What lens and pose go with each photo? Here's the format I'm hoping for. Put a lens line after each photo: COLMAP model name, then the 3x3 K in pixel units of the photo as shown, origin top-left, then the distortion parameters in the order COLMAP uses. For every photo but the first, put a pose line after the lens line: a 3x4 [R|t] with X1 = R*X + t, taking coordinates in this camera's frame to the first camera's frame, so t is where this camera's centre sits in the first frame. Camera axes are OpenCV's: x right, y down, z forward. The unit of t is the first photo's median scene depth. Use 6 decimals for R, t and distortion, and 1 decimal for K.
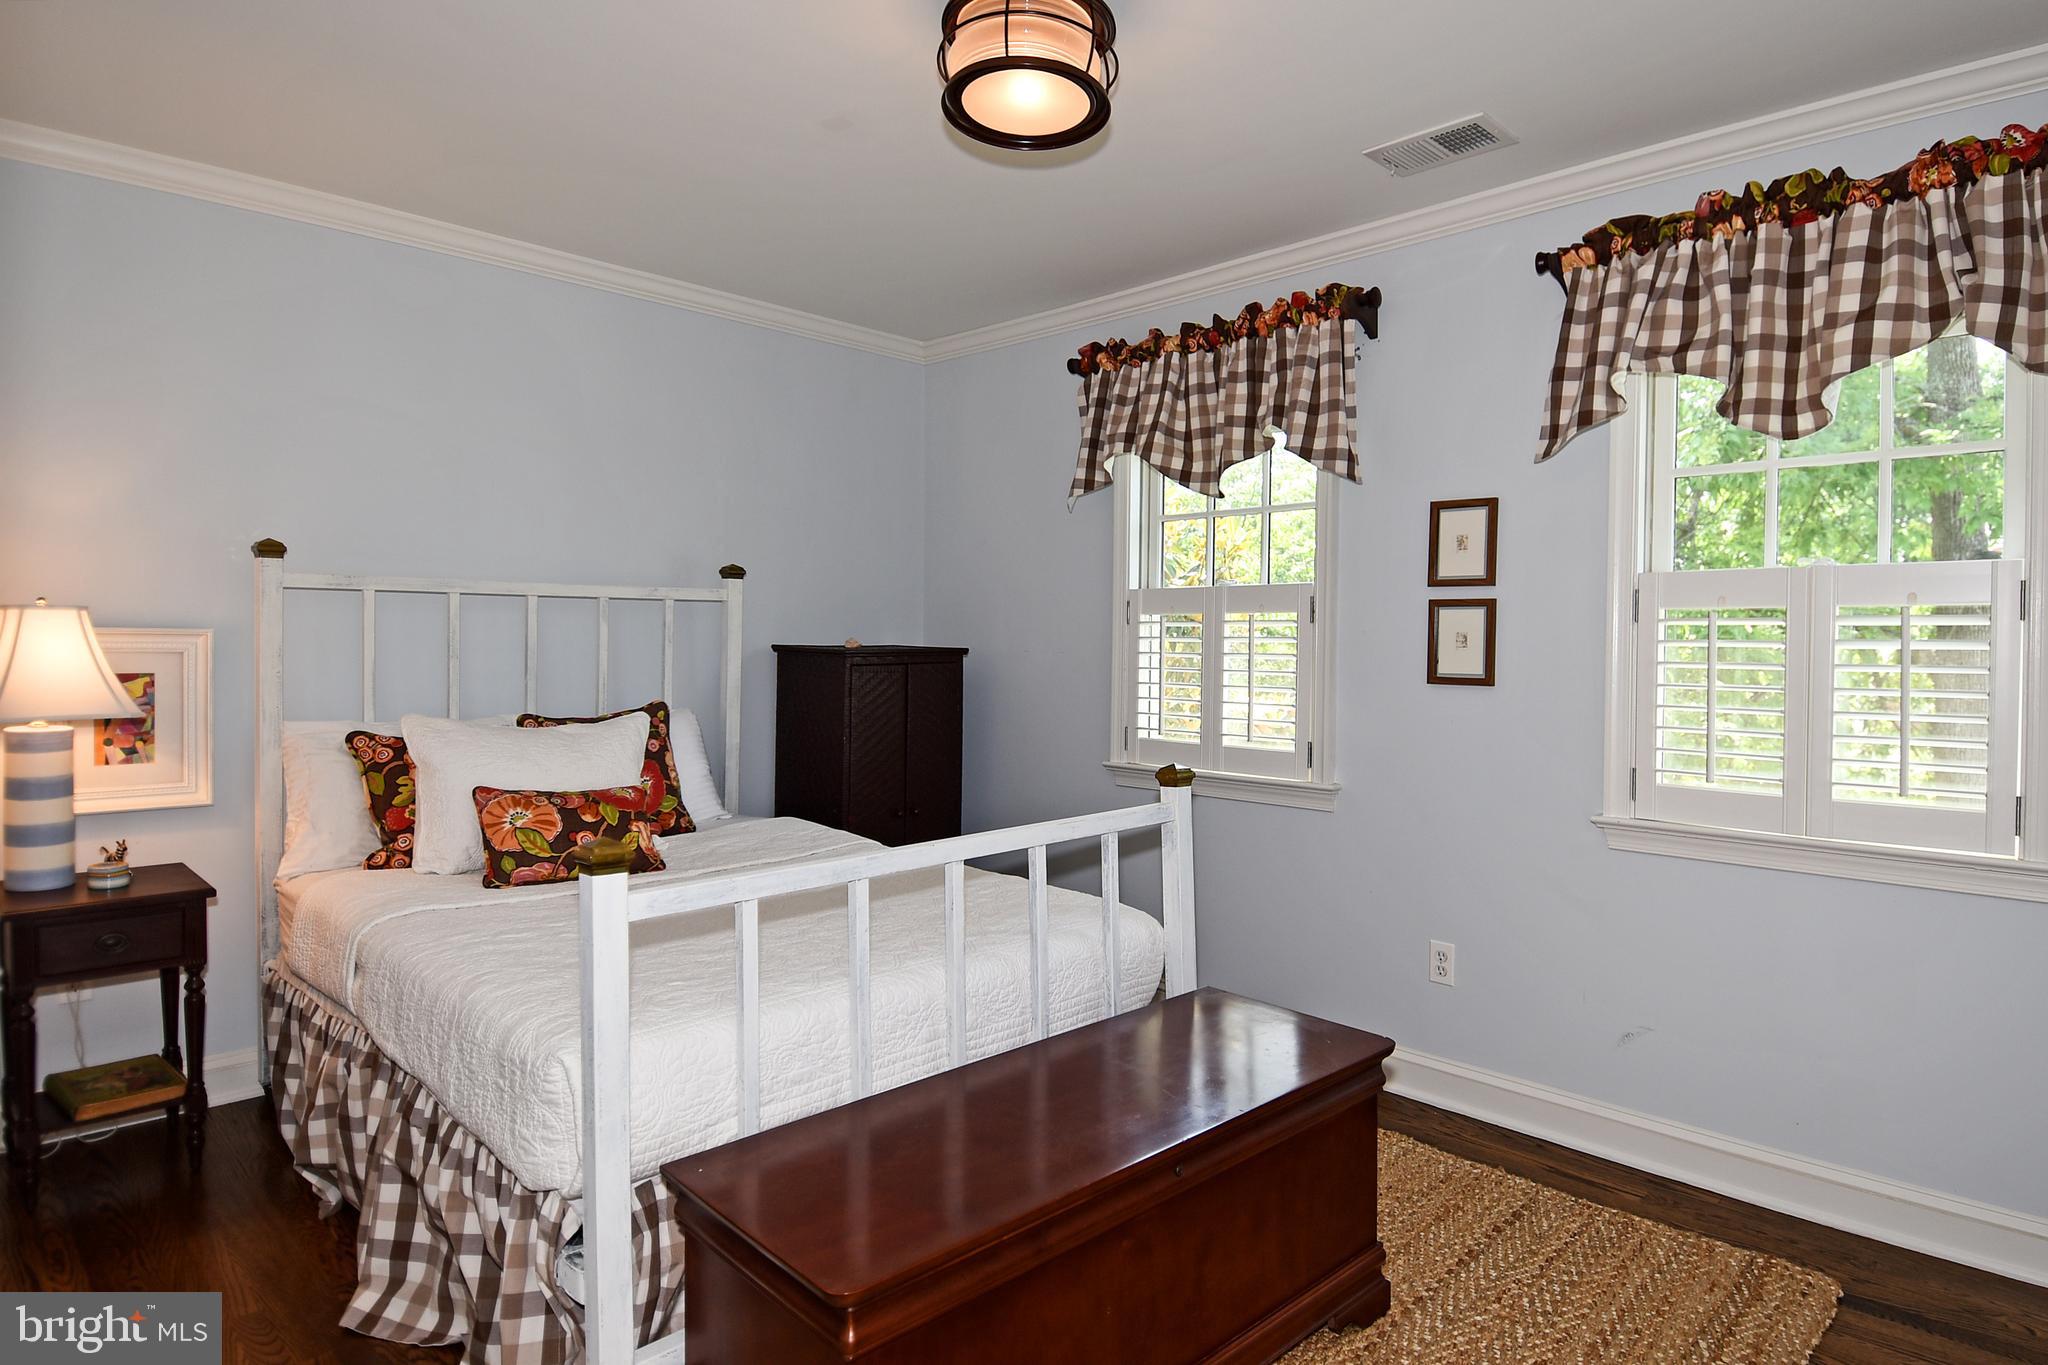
lens RADIAL K [[1165.0, 0, 1018.9], [0, 1165.0, 670.9], [0, 0, 1]] dist [-0.001411, -0.003243]
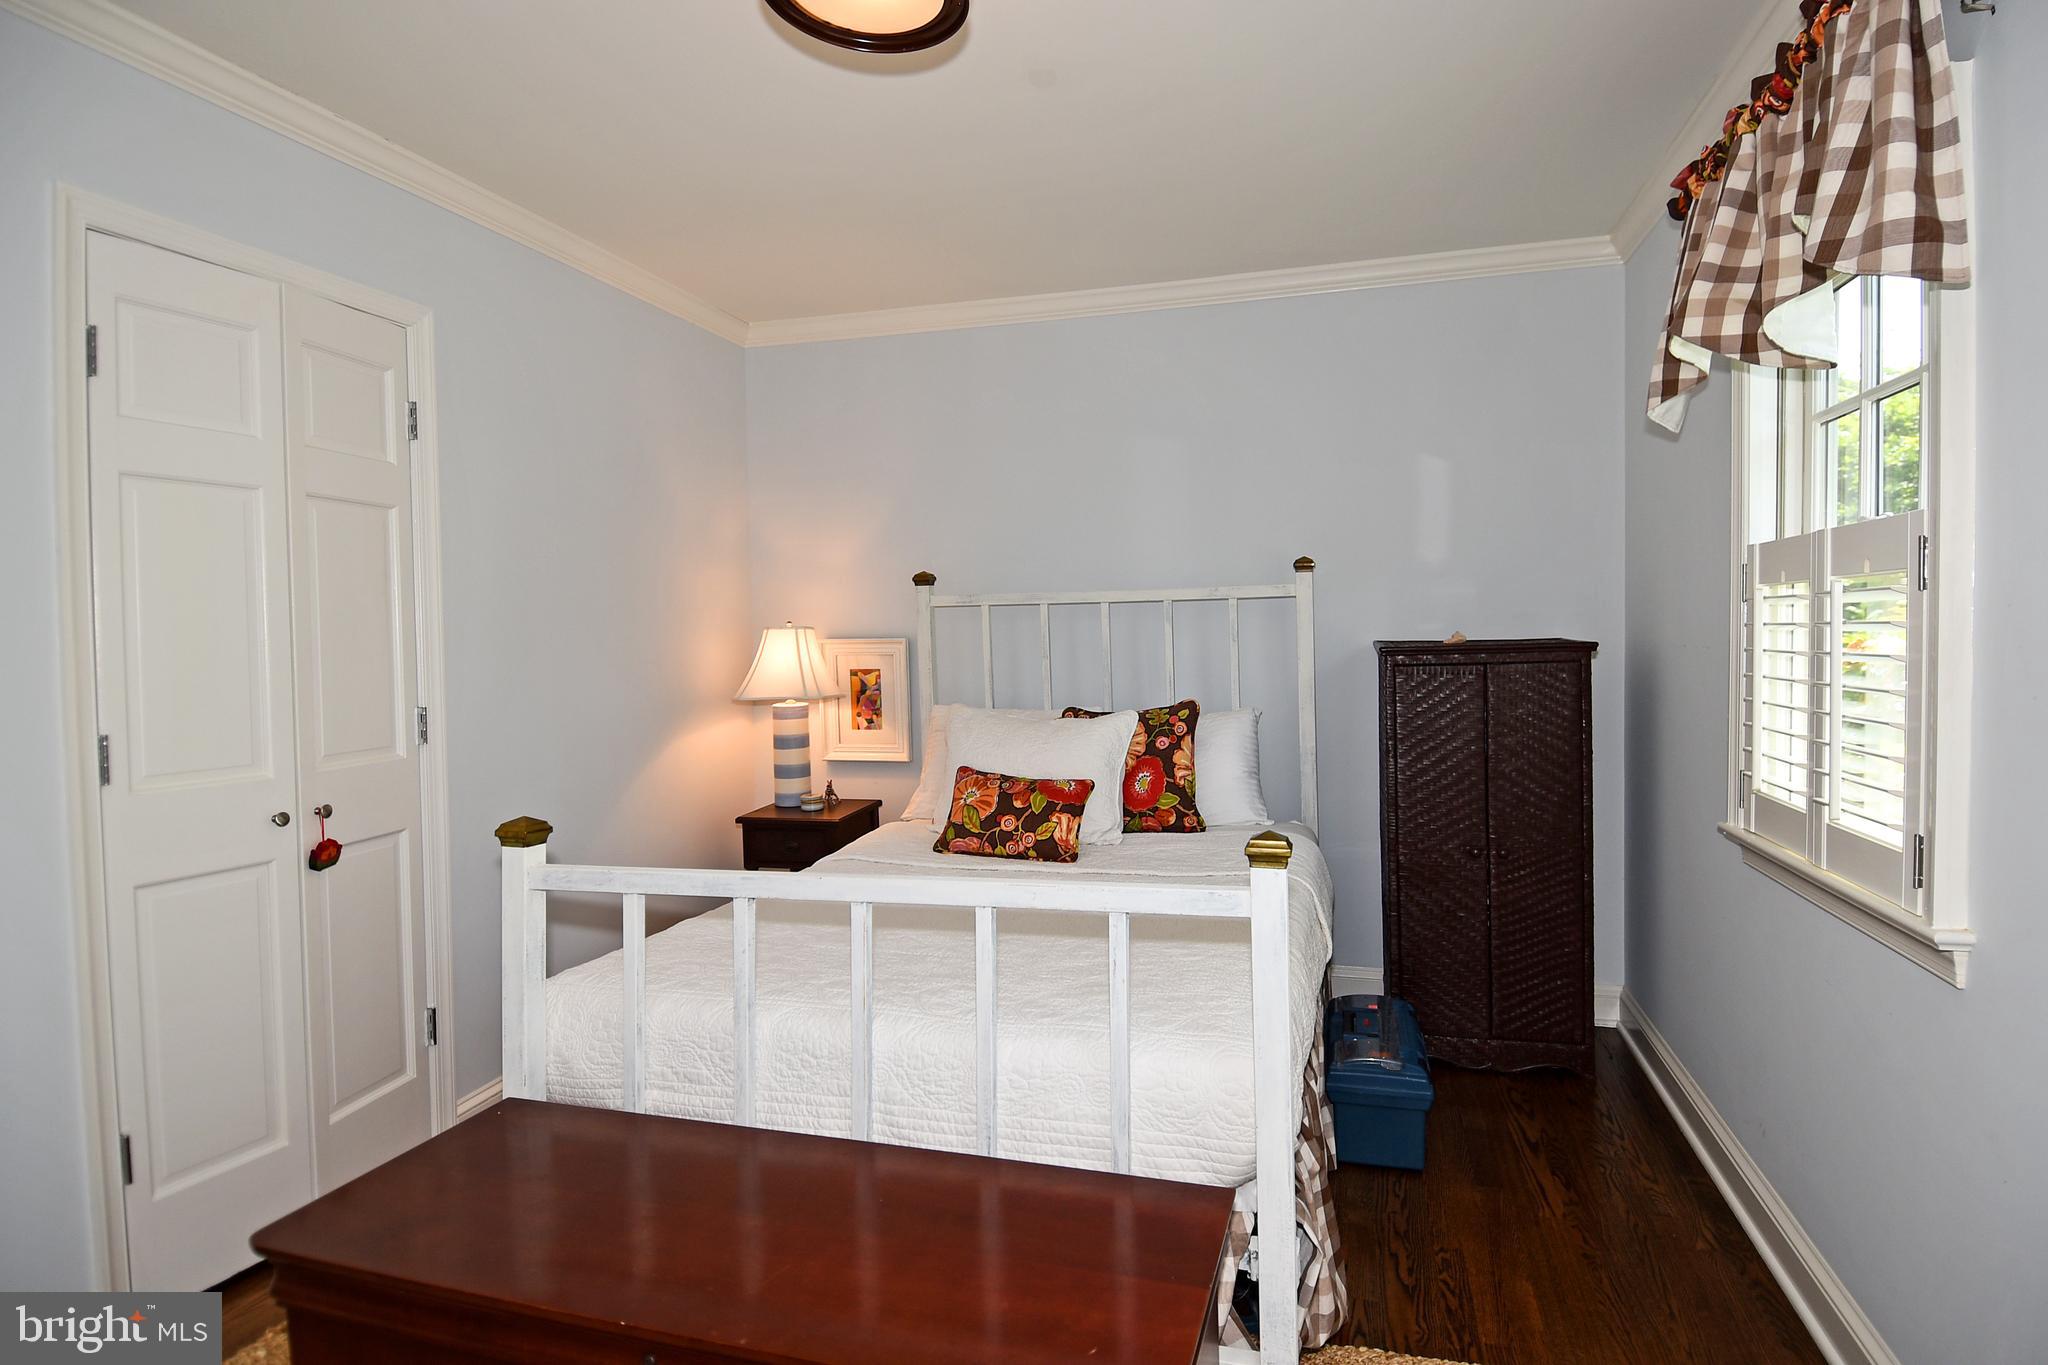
lens RADIAL K [[1027.6, 0, 1031.8], [0, 1027.6, 670.8], [0, 0, 1]] dist [-0.001777, -0.000371]
pose [[0.494806, 0.012717, -0.868910, 0.486728], [-0.000809, 0.999899, 0.014173, -0.014681], [0.869003, -0.006310, 0.494767, 0.528444]]
